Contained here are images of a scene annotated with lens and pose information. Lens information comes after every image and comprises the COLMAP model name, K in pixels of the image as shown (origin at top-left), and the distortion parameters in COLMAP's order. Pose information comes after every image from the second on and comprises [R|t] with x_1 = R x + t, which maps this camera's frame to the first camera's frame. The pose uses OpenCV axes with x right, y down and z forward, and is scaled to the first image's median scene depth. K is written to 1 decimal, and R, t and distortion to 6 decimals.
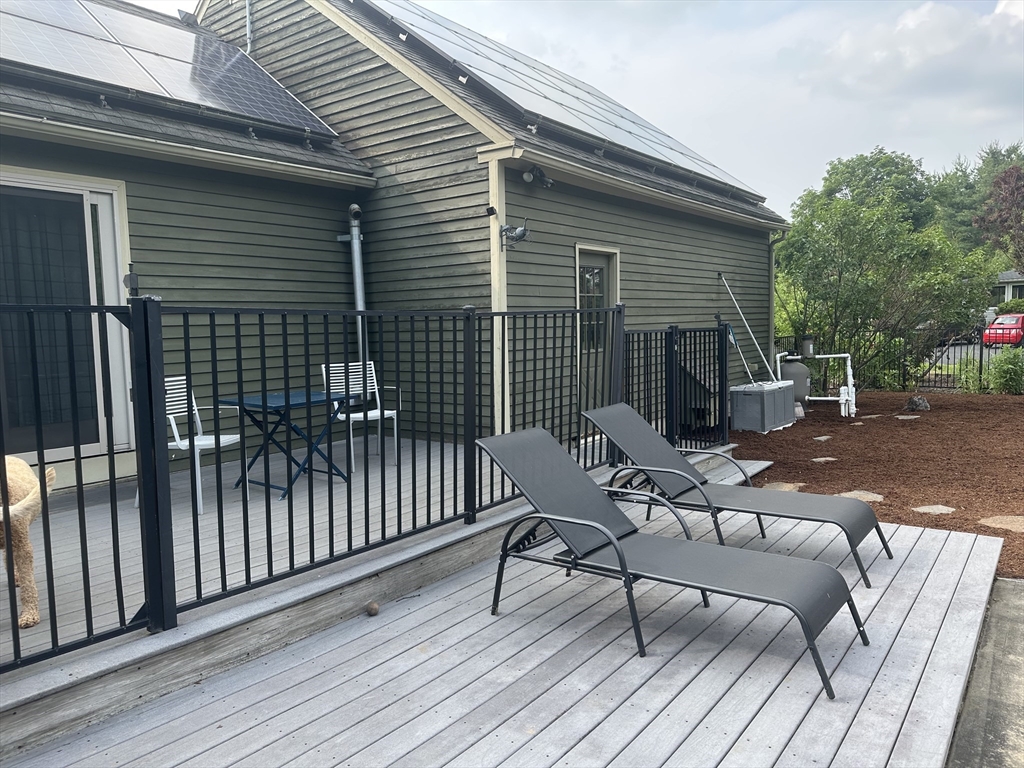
lens RADIAL K [[727.9, 0, 511.2], [0, 727.9, 382.5], [0, 0, 1]] dist [0.019446, -0.033555]
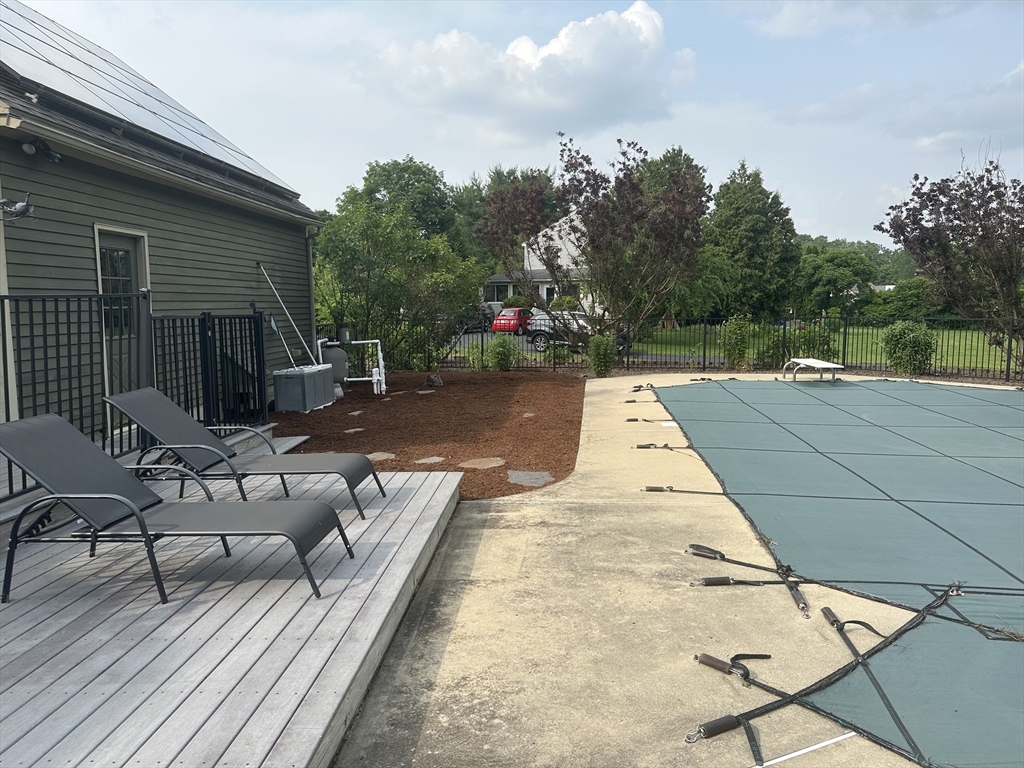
lens RADIAL K [[727.9, 0, 536.9], [0, 727.9, 385.5], [0, 0, 1]] dist [0.019446, -0.033555]
pose [[0.817326, -0.042143, 0.574632, 0.006602], [0.029756, 0.999078, 0.030949, 0.007854], [-0.575407, -0.008197, 0.817826, -0.124276]]
